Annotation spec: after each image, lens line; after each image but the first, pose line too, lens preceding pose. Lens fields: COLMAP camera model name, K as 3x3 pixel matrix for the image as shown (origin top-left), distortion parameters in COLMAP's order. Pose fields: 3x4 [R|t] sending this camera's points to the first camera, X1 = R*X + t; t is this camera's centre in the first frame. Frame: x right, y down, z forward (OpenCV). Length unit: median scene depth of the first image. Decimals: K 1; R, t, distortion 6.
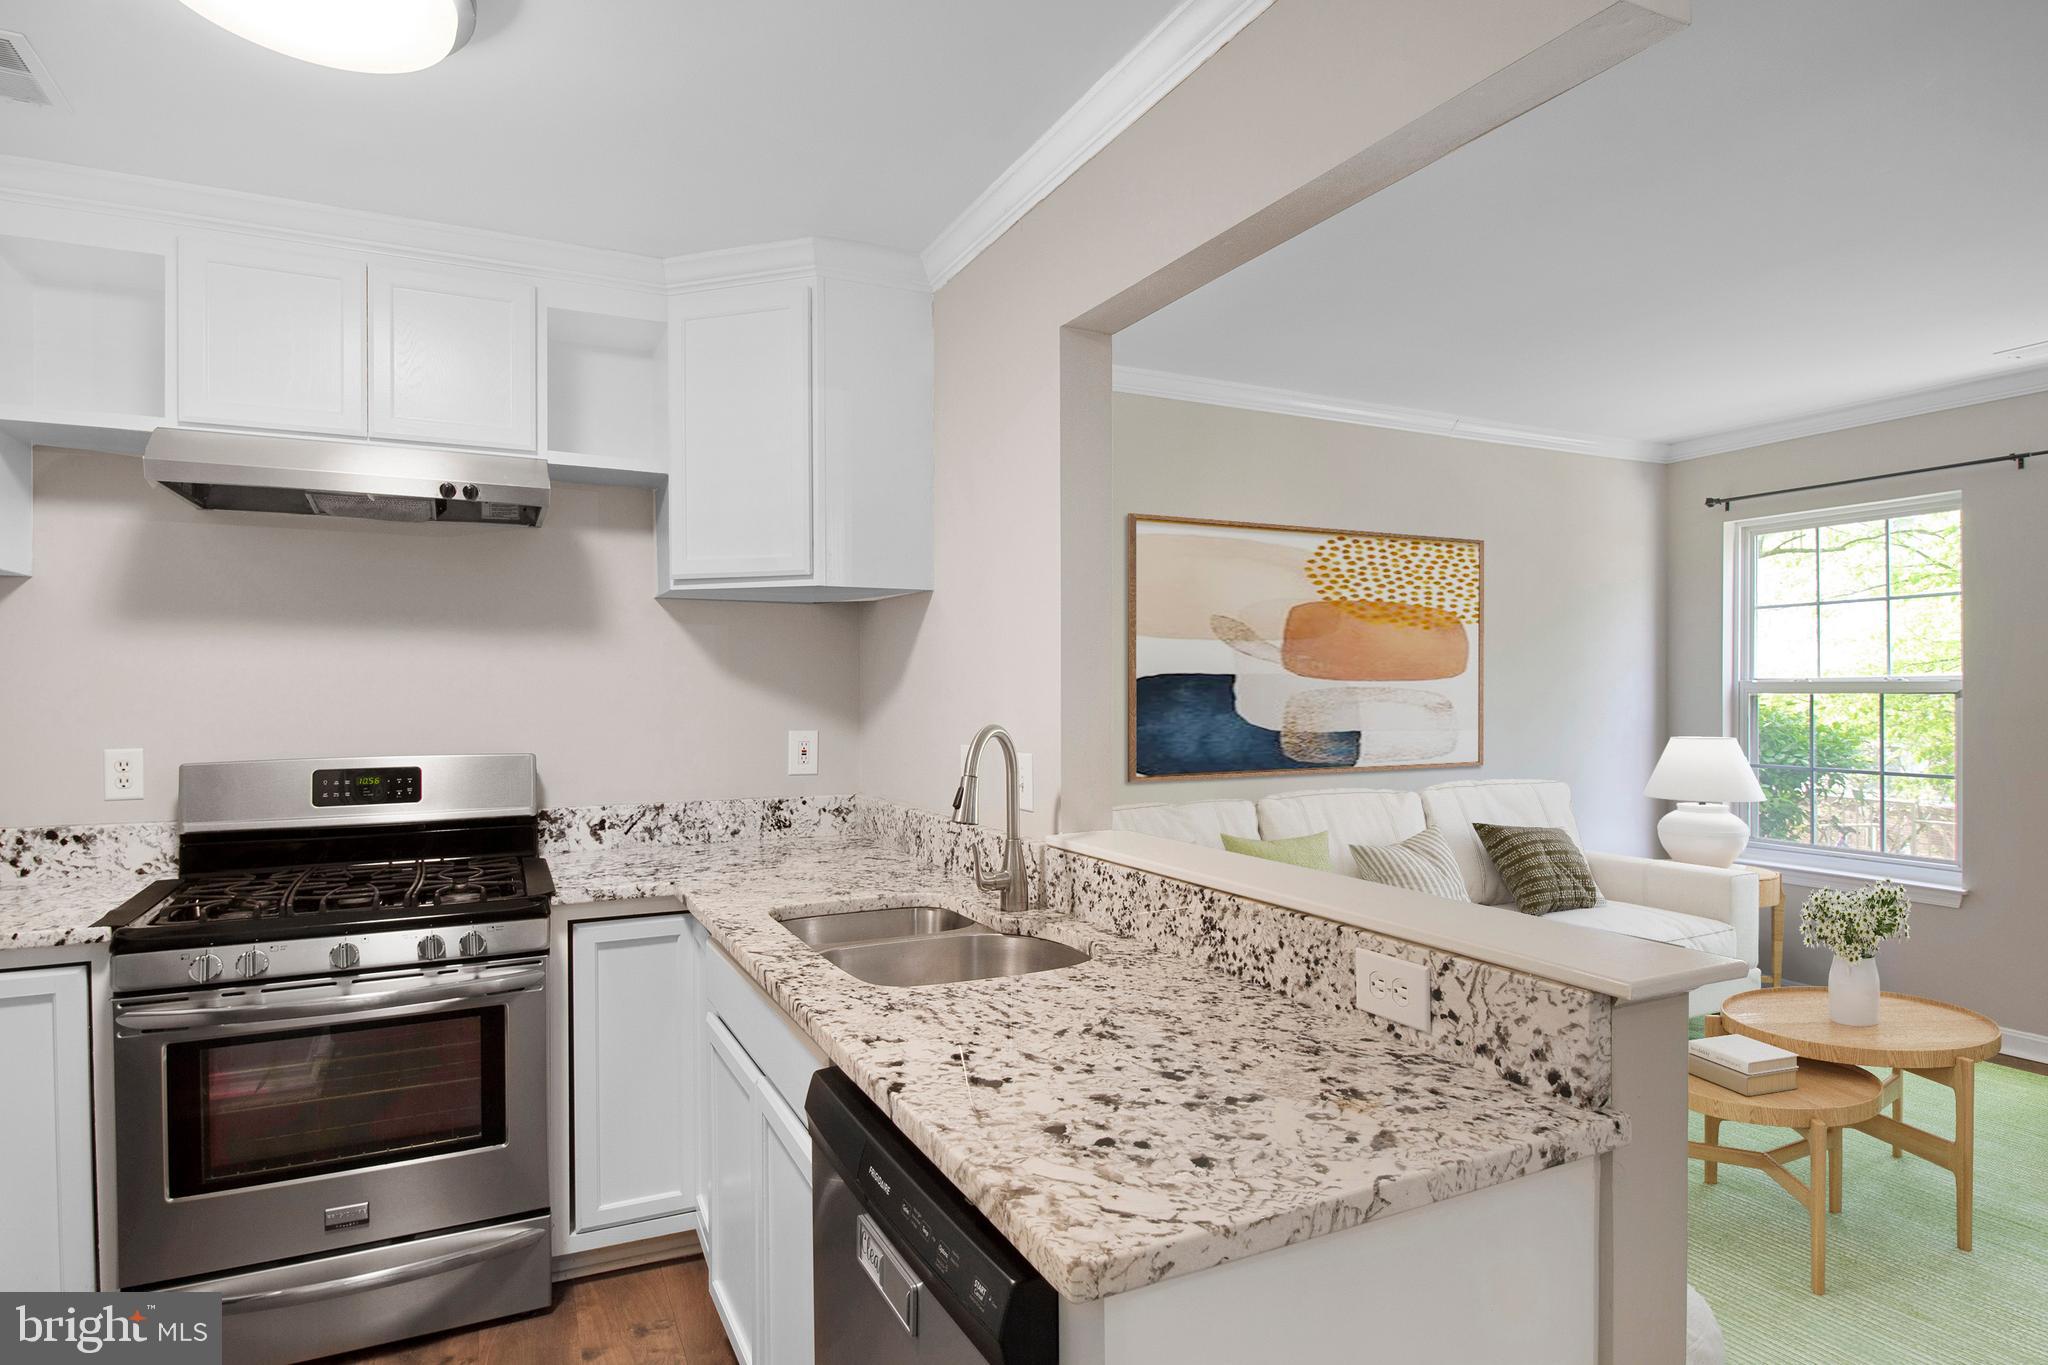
lens RADIAL K [[1095.6, 0, 1050.6], [0, 1095.6, 678.3], [0, 0, 1]] dist [0.012997, -0.019160]
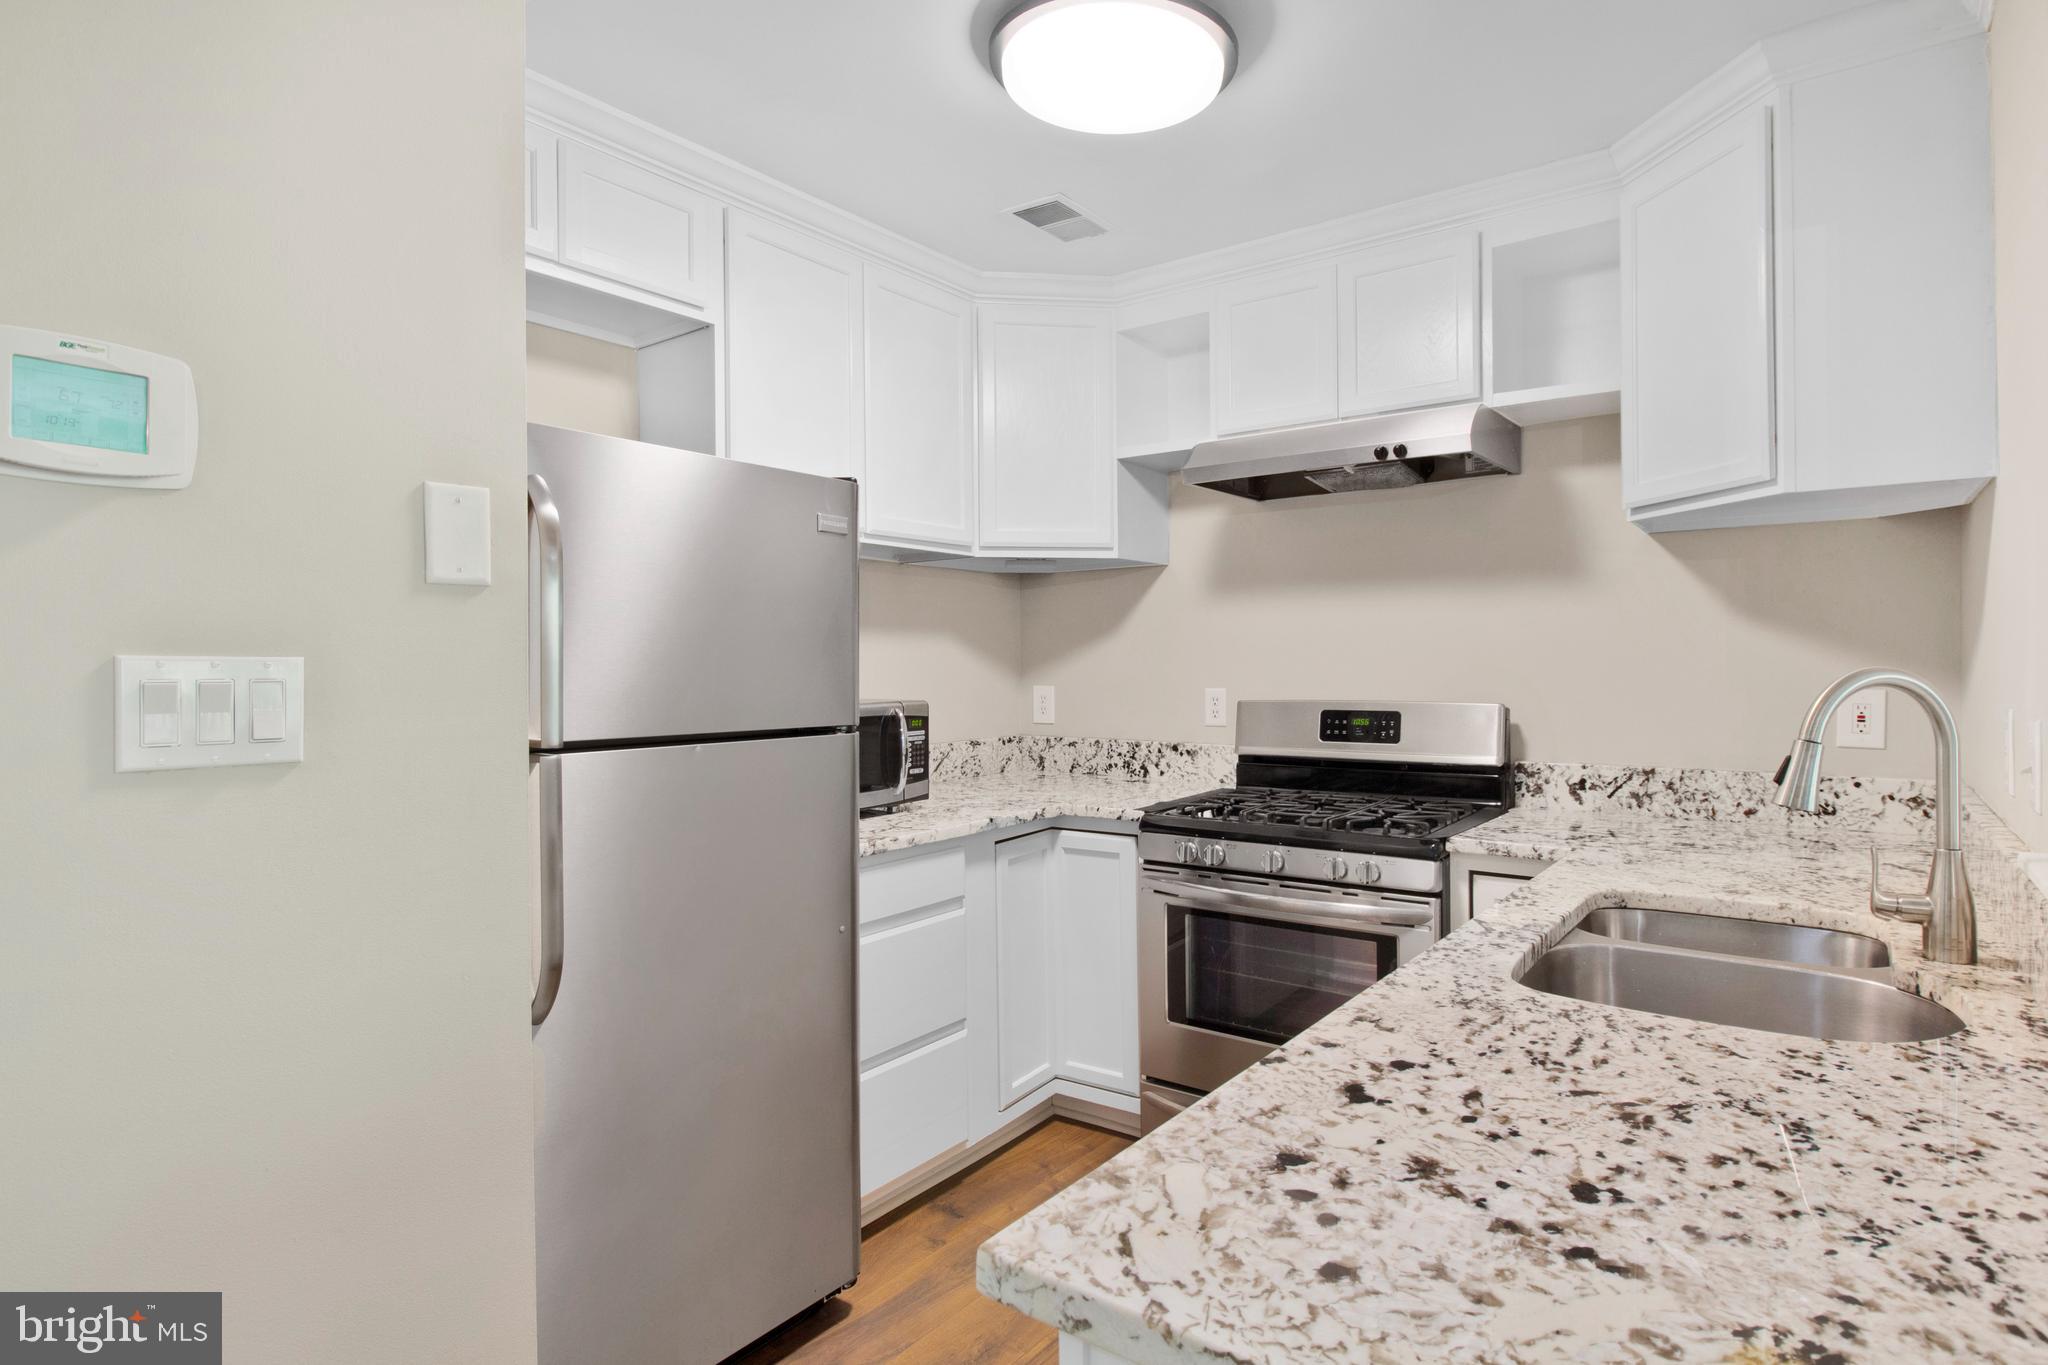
lens RADIAL K [[1095.6, 0, 1050.6], [0, 1095.6, 678.3], [0, 0, 1]] dist [0.012997, -0.019160]
pose [[0.446197, 0.009722, -0.894882, 0.405538], [0.012748, 0.999770, 0.017218, 0.040803], [0.894844, -0.019090, 0.445971, 0.342701]]
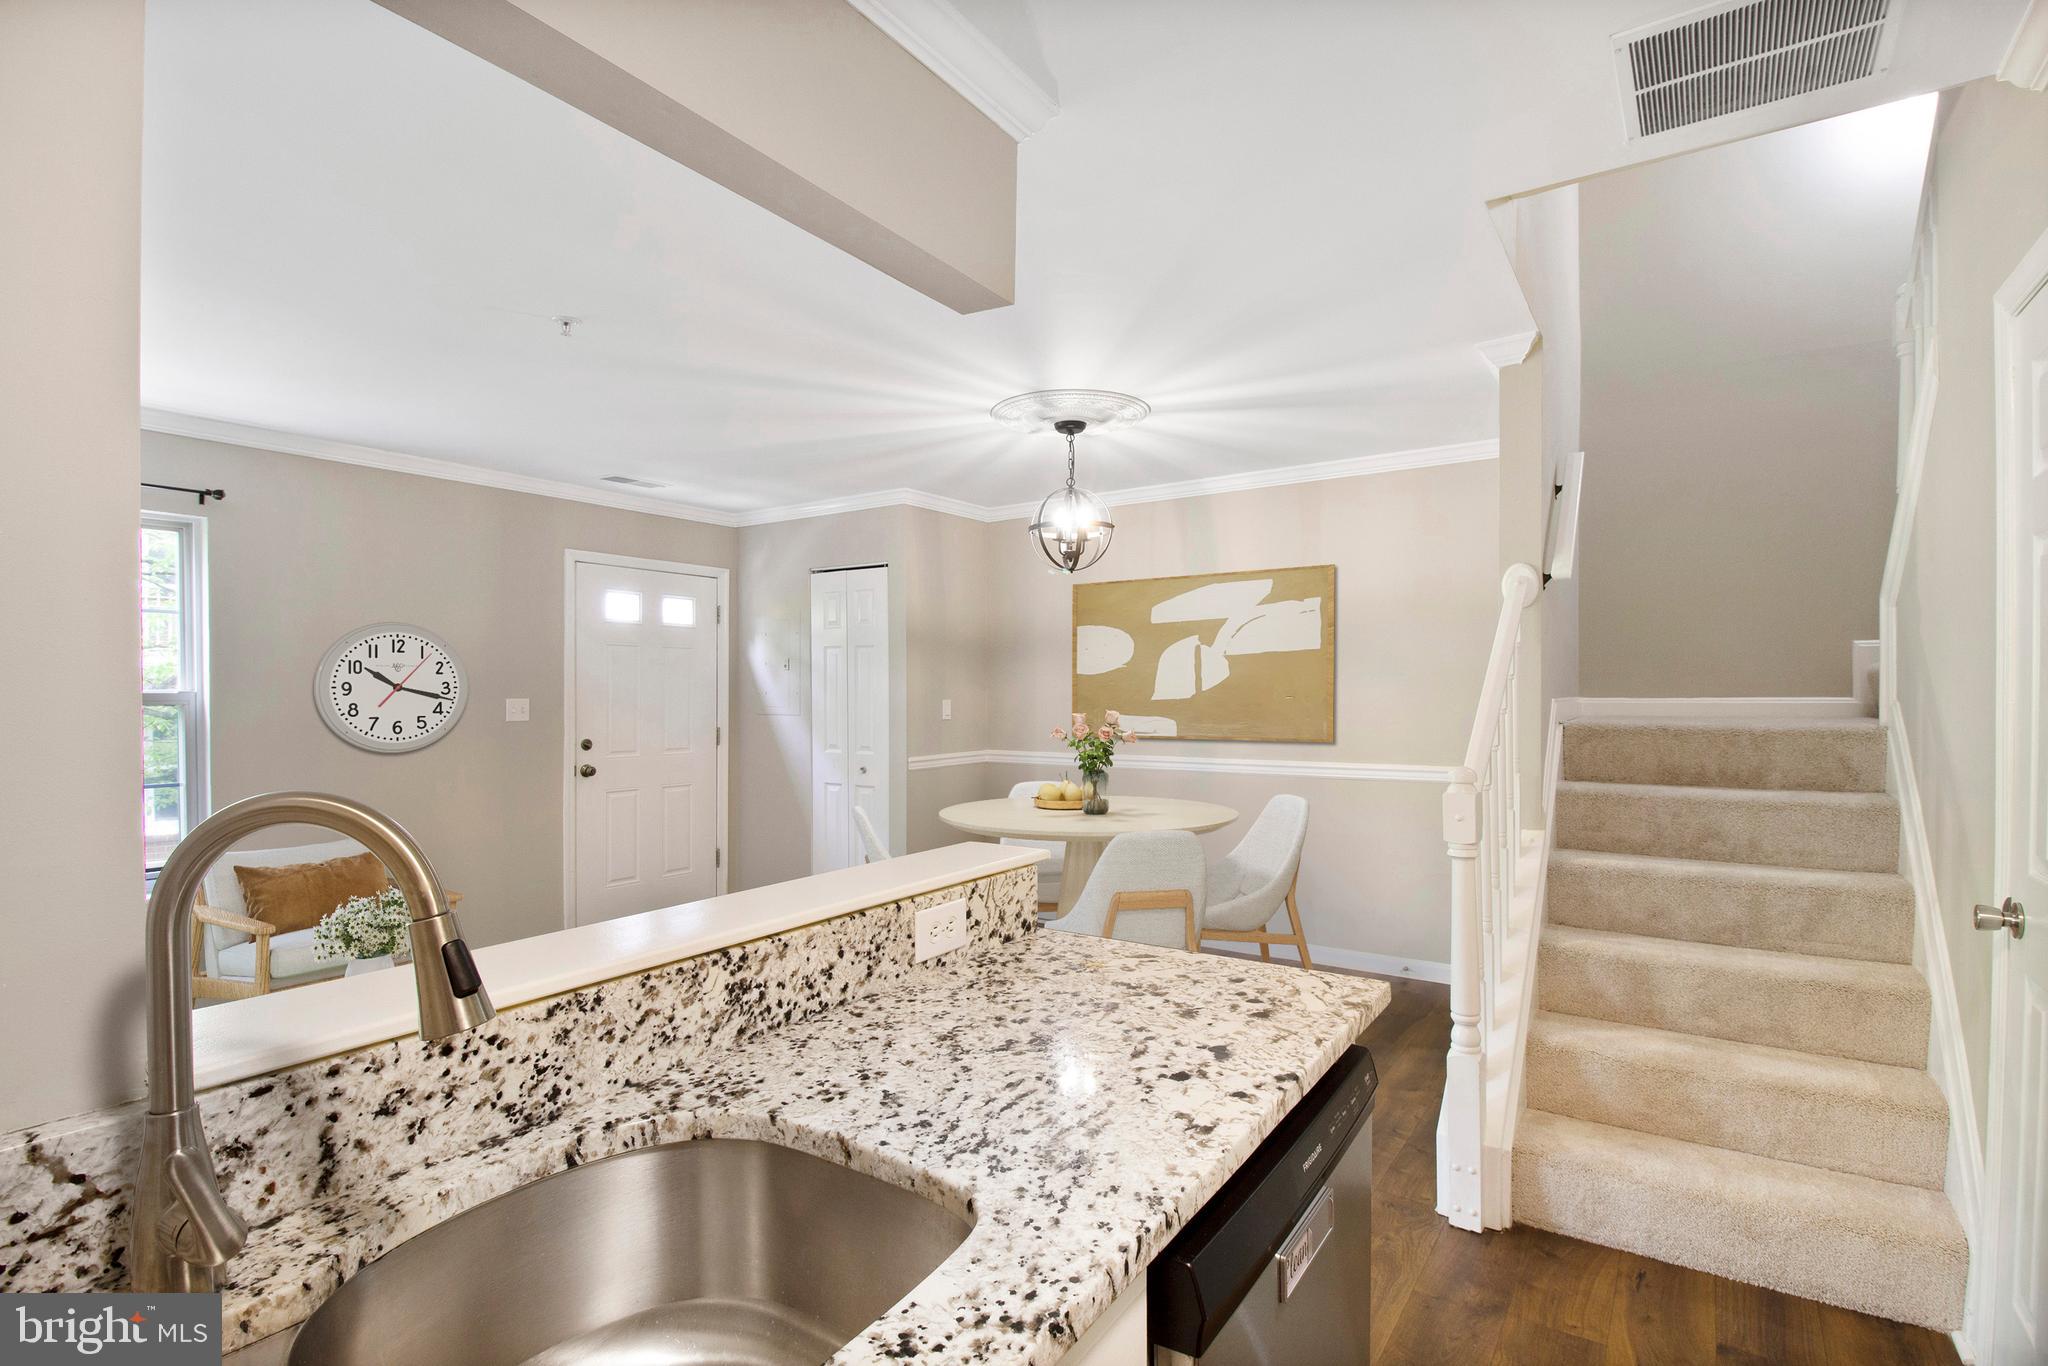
lens RADIAL K [[958.0, 0, 1024.0], [0, 958.0, 683.0], [0, 0, 1]] dist [-0.003234, -0.000493]
pose [[-0.467538, 0.015348, 0.883840, -0.609636], [0.000595, 0.999854, -0.017048, 0.012376], [-0.883973, -0.007444, -0.467479, 1.210636]]
